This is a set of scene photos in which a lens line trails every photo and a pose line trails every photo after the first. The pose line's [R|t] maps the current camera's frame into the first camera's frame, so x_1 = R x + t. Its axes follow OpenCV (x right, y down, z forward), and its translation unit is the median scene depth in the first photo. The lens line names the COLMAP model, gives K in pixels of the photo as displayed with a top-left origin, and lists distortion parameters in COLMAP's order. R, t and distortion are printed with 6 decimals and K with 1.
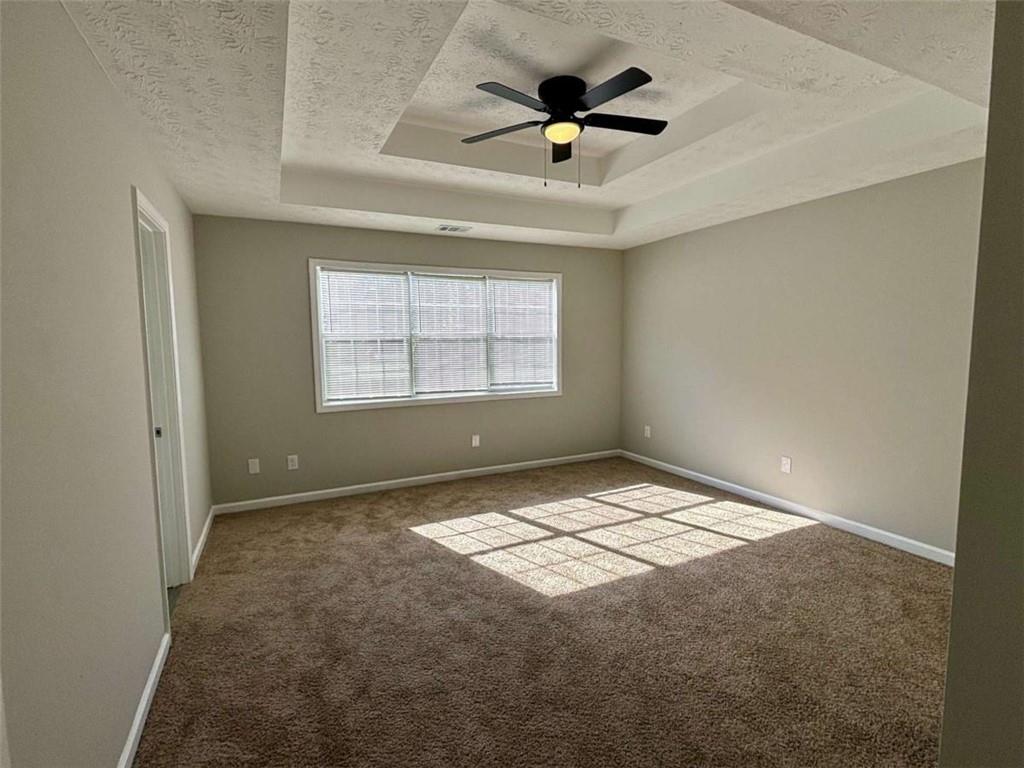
lens RADIAL K [[487.5, 0, 511.0], [0, 487.5, 380.8], [0, 0, 1]] dist [0.000306, 0.000011]
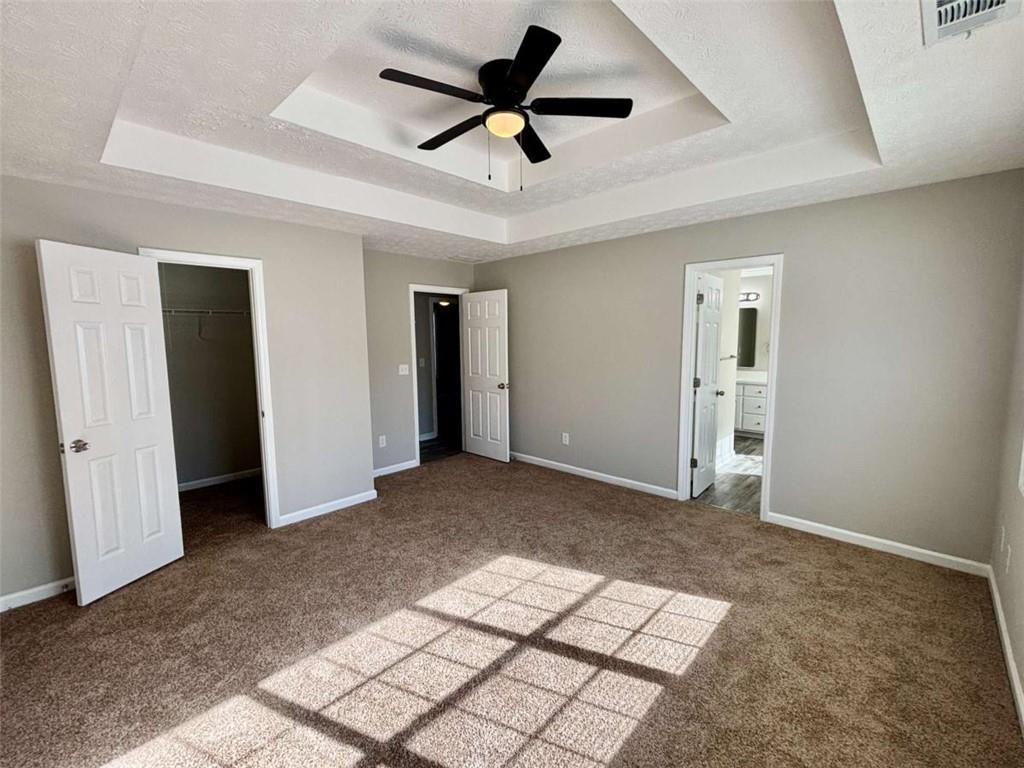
lens RADIAL K [[445.6, 0, 512.0], [0, 445.6, 384.0], [0, 0, 1]] dist [-0.000206, -0.000035]
pose [[-0.937184, 0.059932, -0.343648, 0.337154], [-0.011012, 0.979557, 0.200865, -0.172571], [0.348661, 0.192031, -0.917365, 1.518737]]
